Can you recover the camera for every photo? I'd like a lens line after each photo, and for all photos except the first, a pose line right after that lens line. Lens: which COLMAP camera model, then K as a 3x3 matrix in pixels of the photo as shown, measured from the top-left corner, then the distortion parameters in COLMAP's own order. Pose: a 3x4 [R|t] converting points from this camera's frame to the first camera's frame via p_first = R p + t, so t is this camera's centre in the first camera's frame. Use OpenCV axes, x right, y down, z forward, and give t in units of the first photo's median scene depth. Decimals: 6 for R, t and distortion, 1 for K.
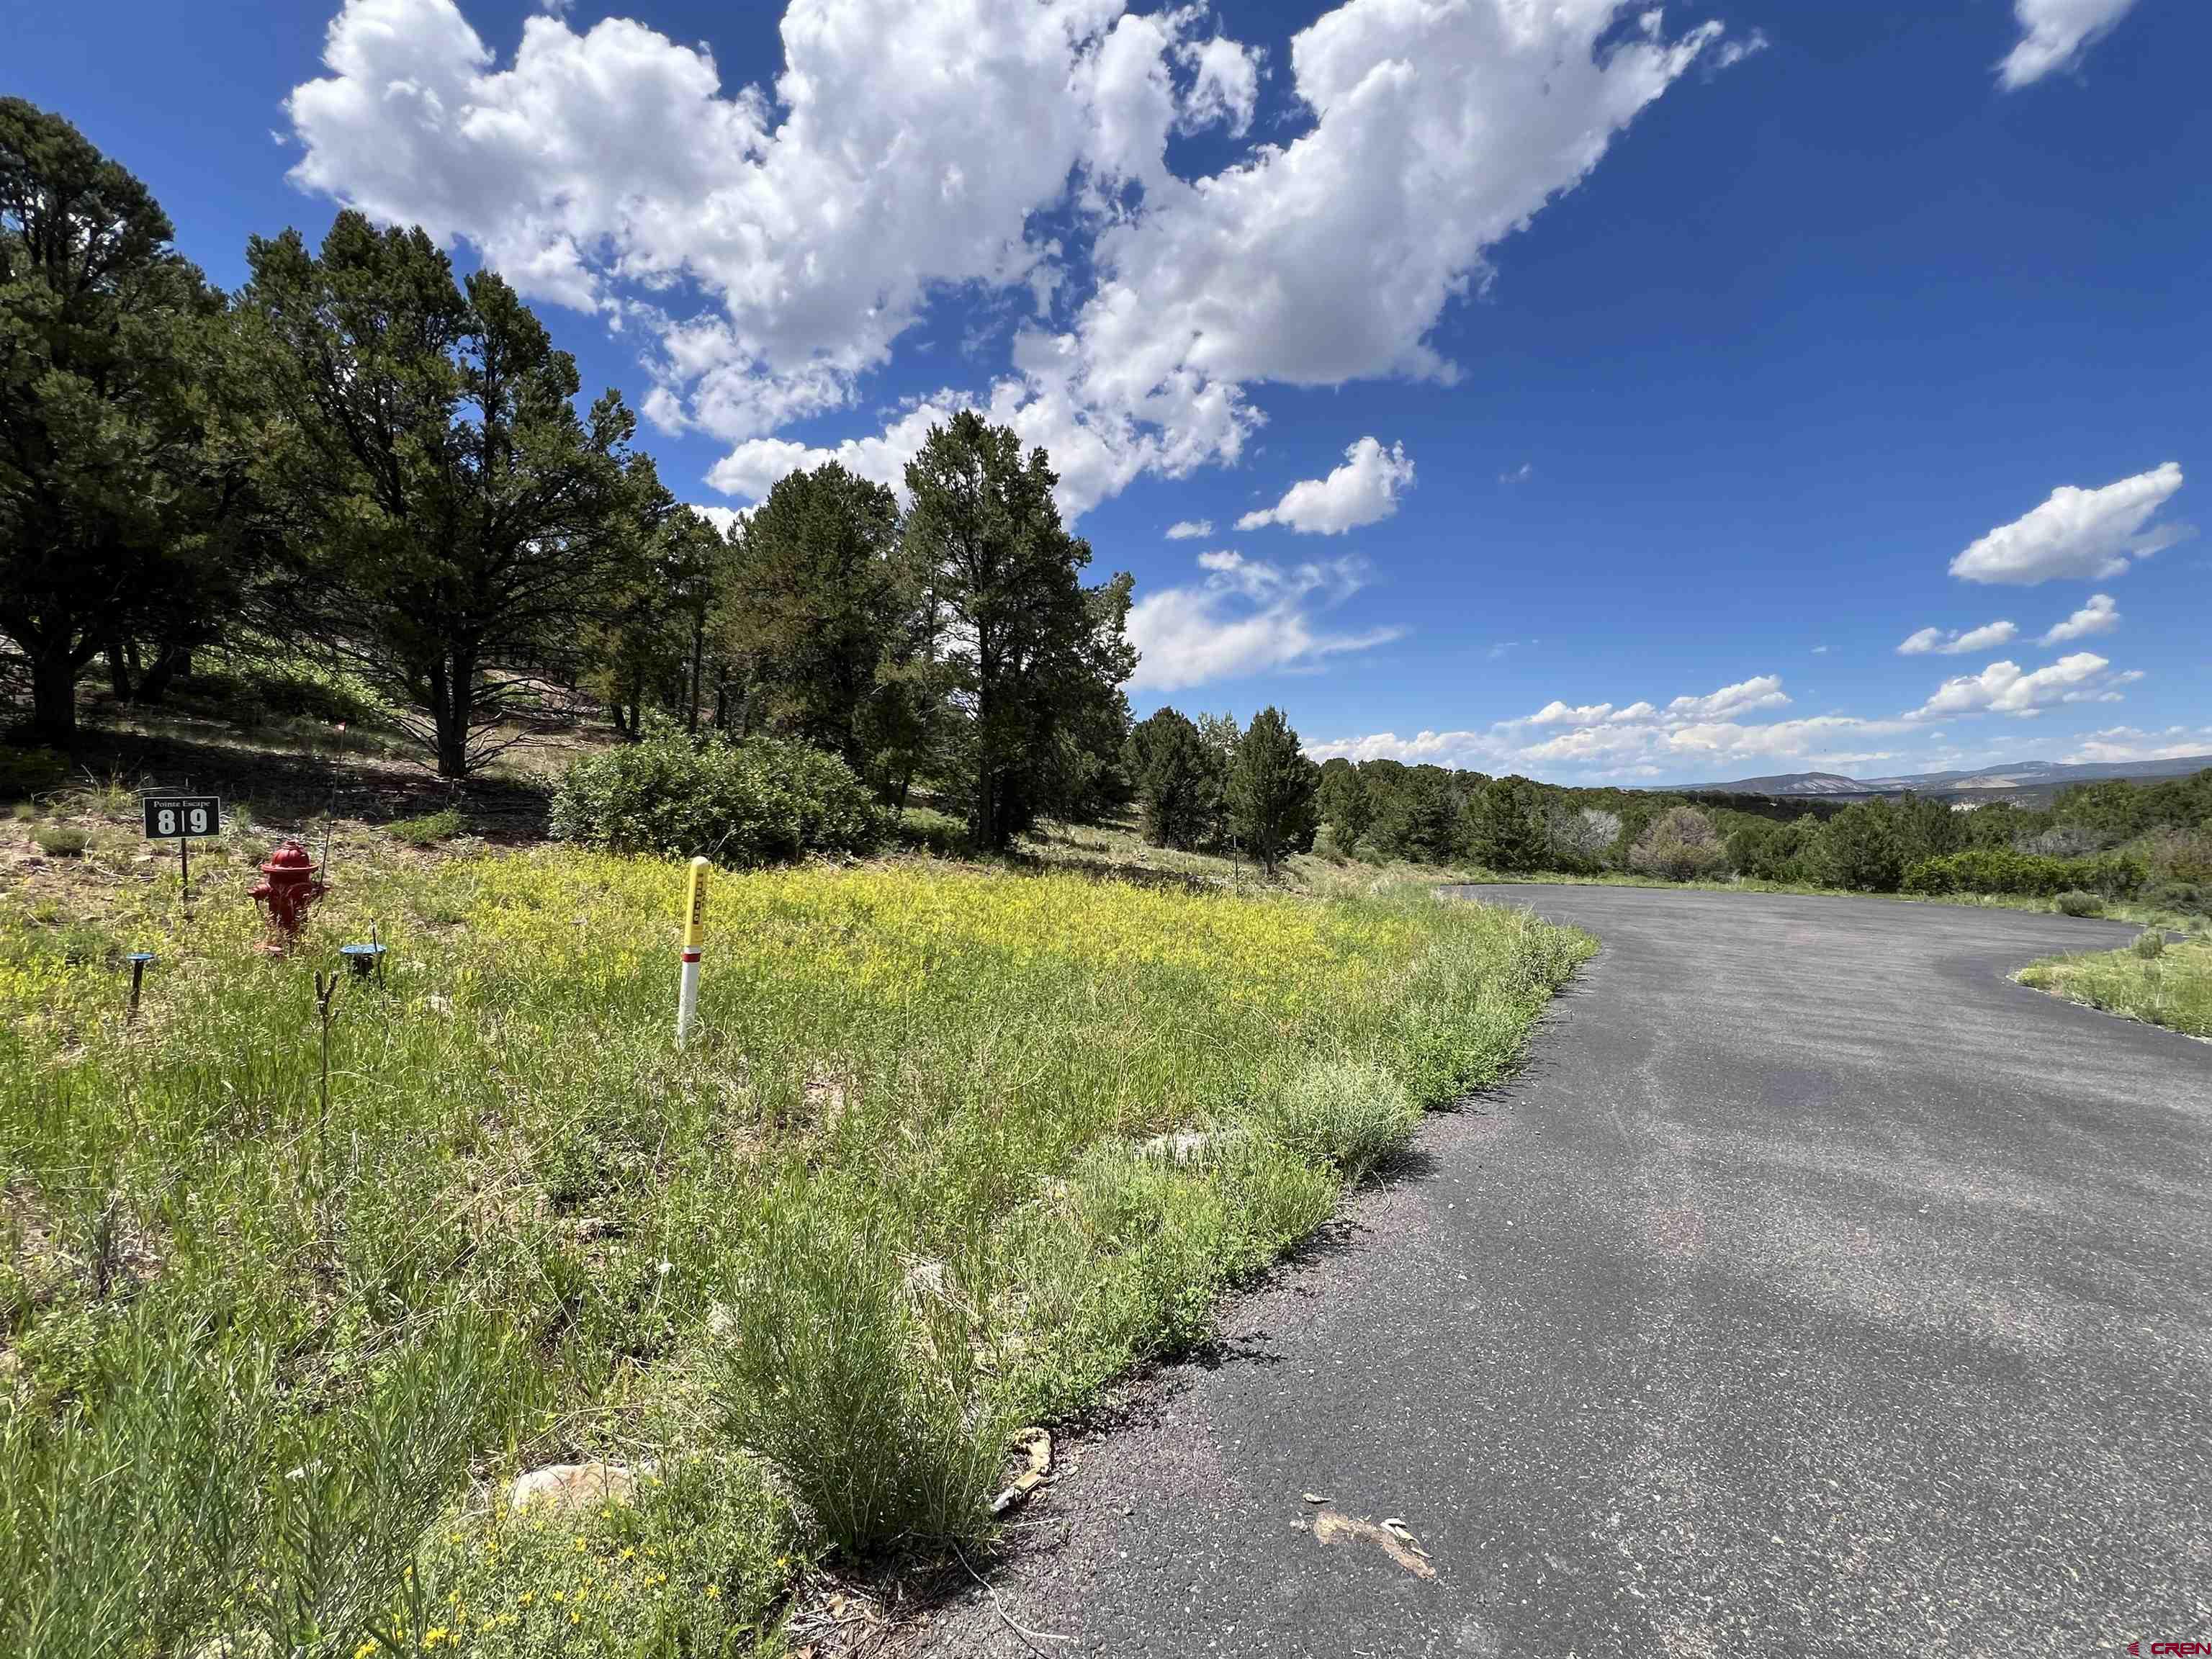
lens RADIAL K [[927.4, 0, 1106.0], [0, 927.4, 829.5], [0, 0, 1]] dist [-0.001329, 0.000356]
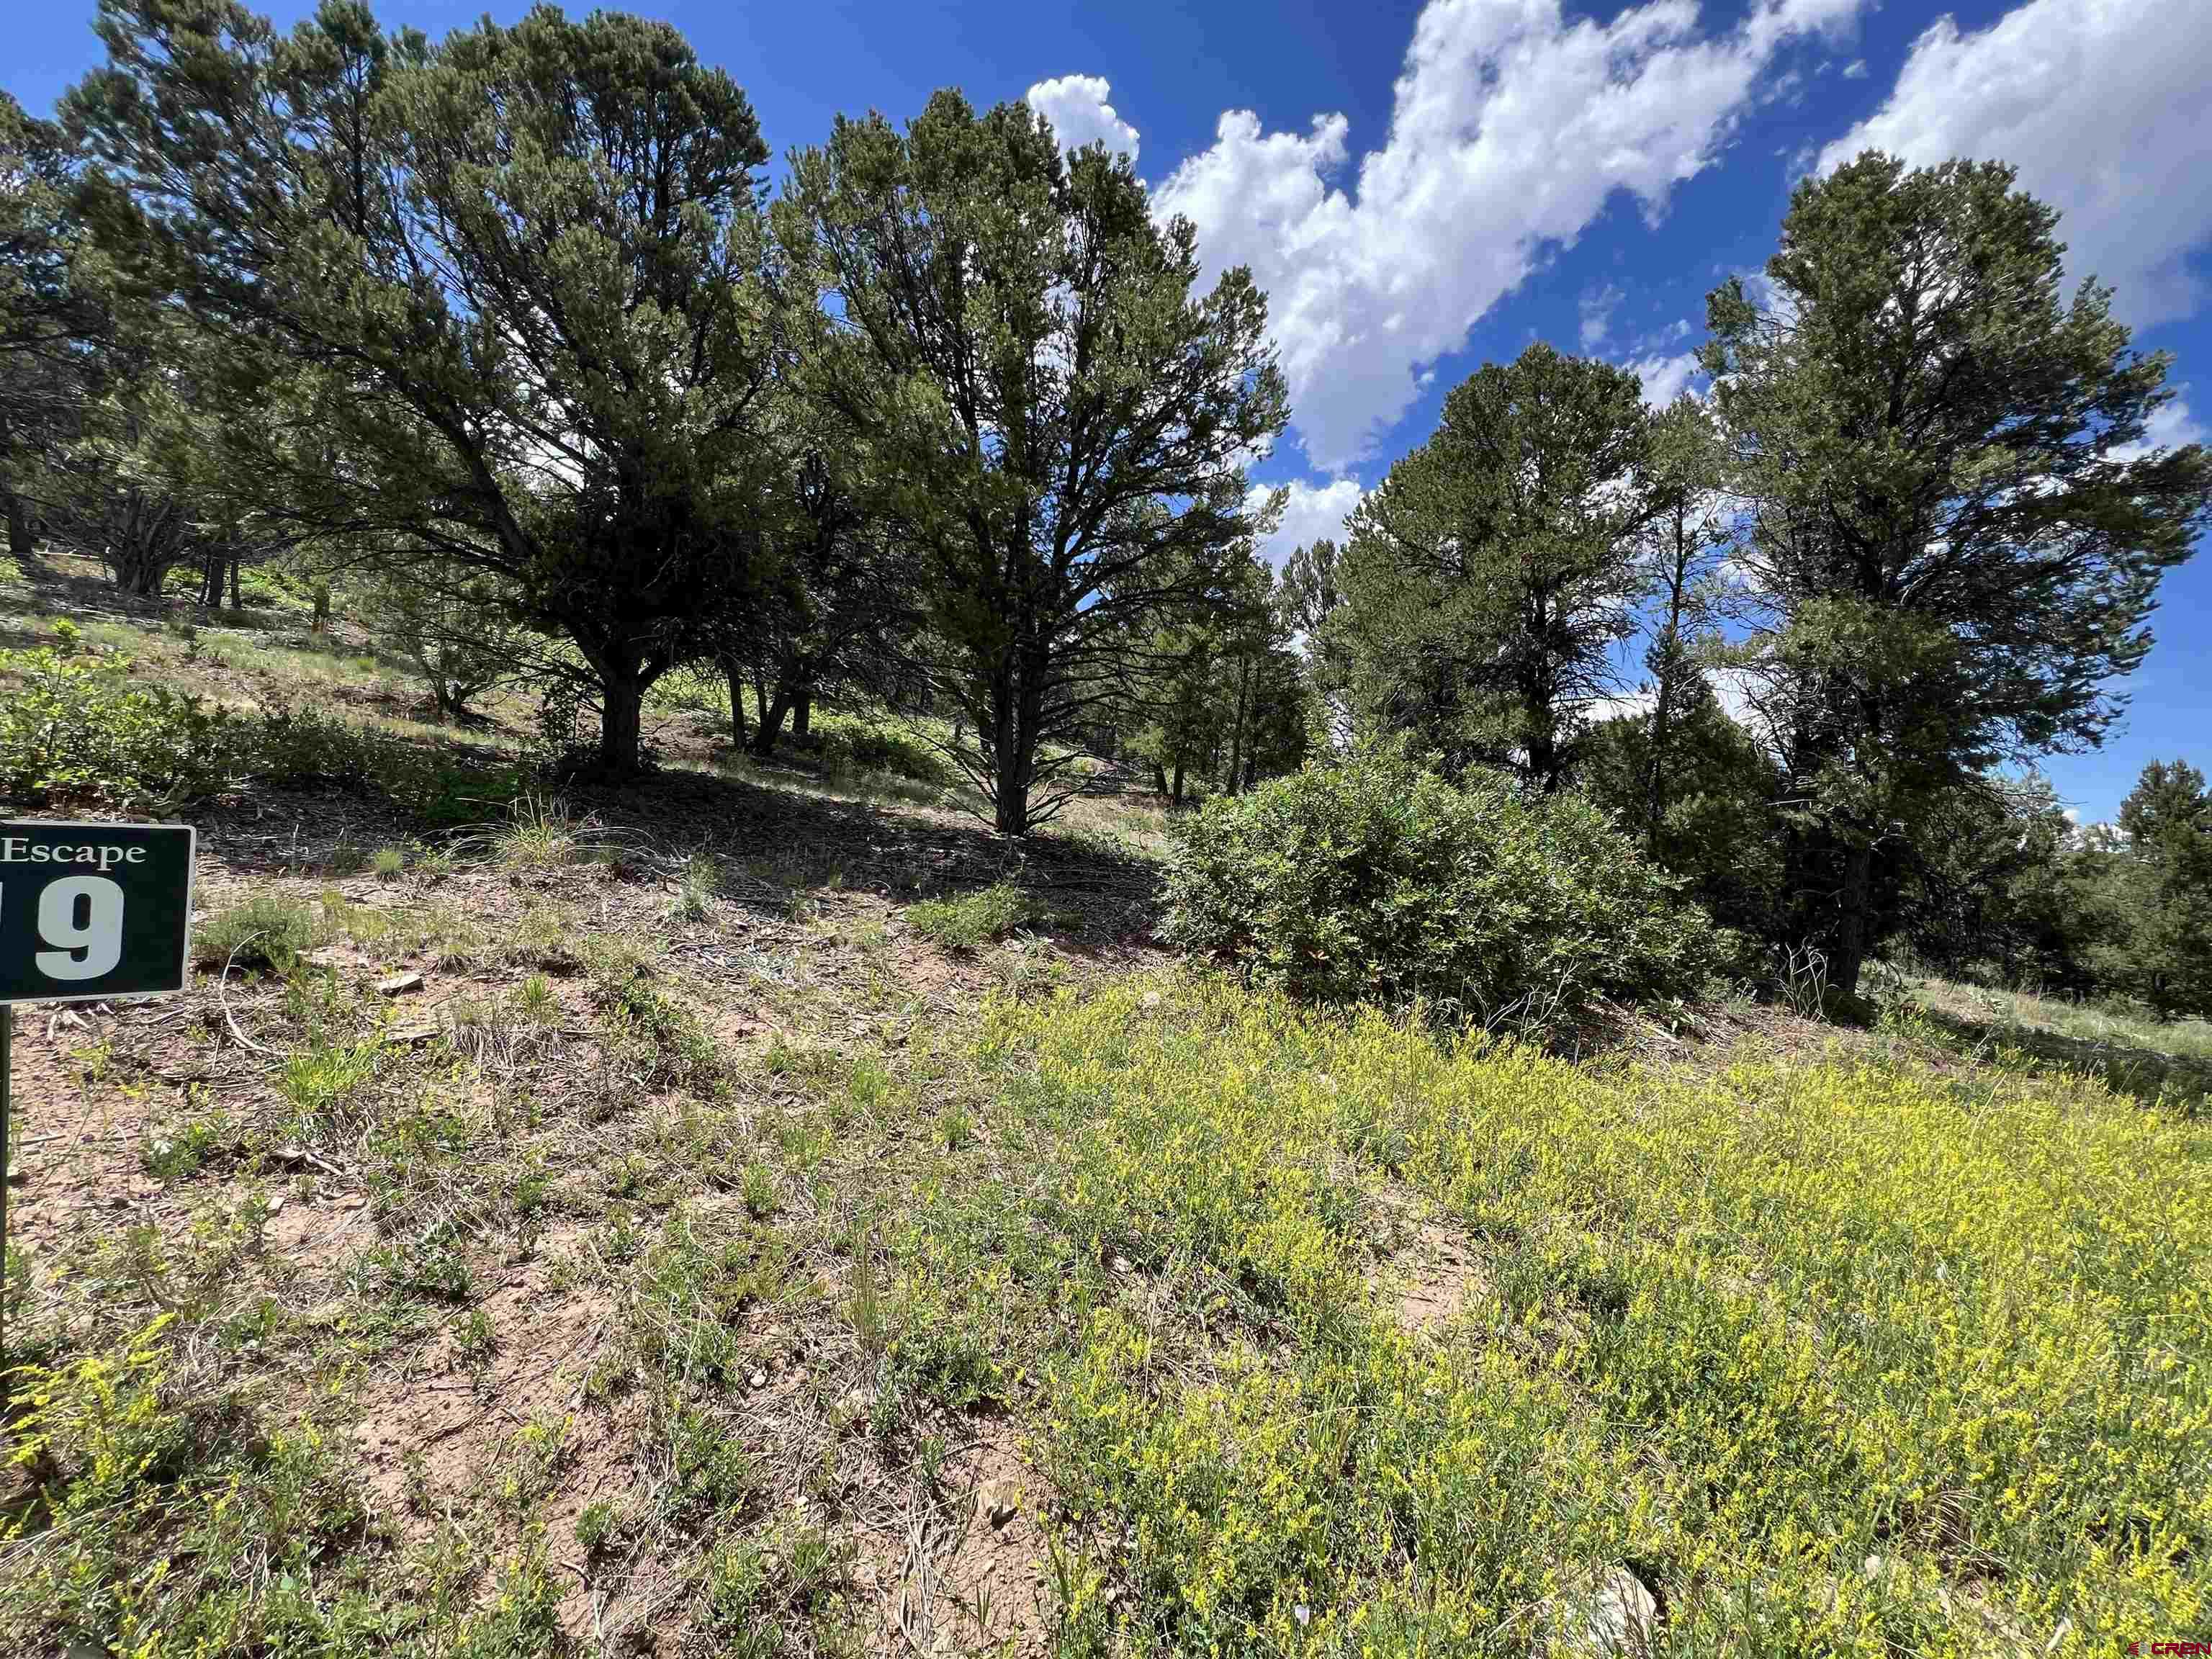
lens RADIAL K [[927.4, 0, 1106.0], [0, 927.4, 829.5], [0, 0, 1]] dist [-0.001329, 0.000356]
pose [[0.872827, 0.015411, -0.487786, -0.201483], [-0.056124, 0.996040, -0.068957, -0.009804], [0.484791, 0.087564, 0.870236, 0.284840]]
